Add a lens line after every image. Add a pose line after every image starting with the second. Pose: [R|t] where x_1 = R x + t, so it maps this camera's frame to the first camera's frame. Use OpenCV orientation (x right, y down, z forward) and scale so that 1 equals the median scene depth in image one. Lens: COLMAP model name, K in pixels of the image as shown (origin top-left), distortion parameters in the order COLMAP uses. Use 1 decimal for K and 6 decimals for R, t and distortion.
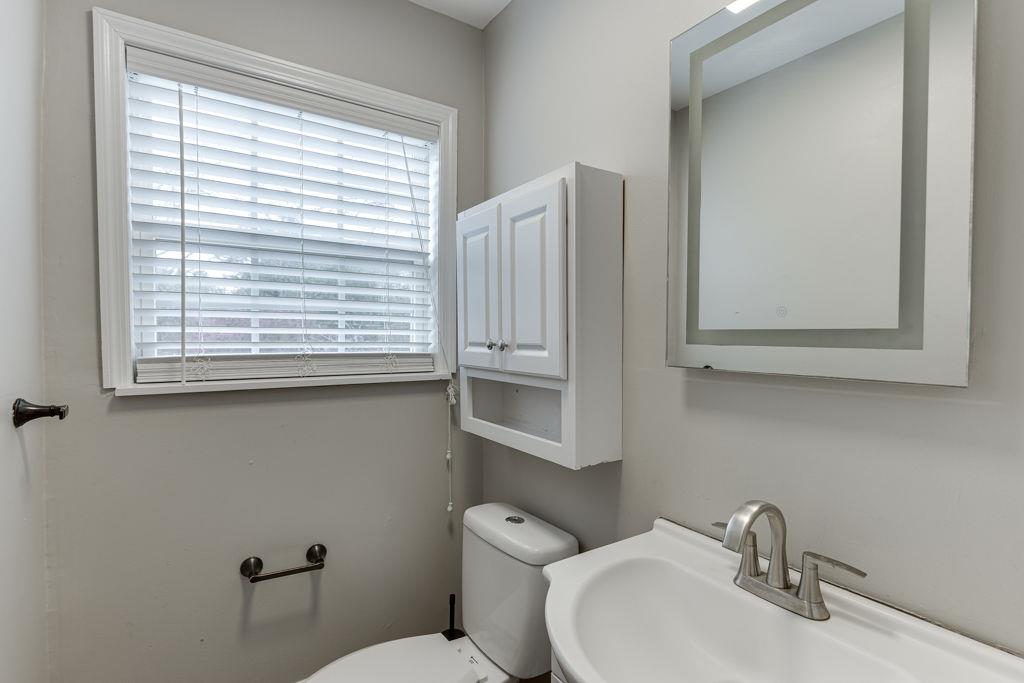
lens RADIAL K [[495.8, 0, 513.4], [0, 495.8, 340.3], [0, 0, 1]] dist [-0.005278, -0.001145]
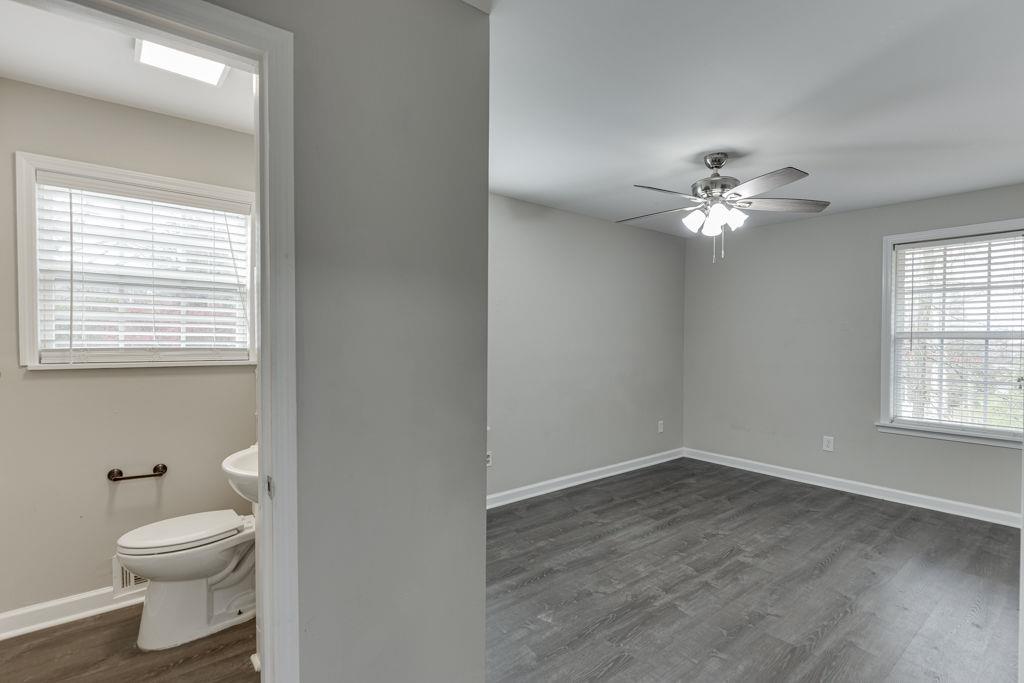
lens RADIAL K [[495.8, 0, 514.5], [0, 495.8, 341.0], [0, 0, 1]] dist [-0.005278, -0.001145]
pose [[0.993742, 0.000831, 0.111698, 0.631600], [0.000447, 0.999935, -0.011420, 0.027185], [-0.111700, 0.011399, 0.993677, -0.822448]]
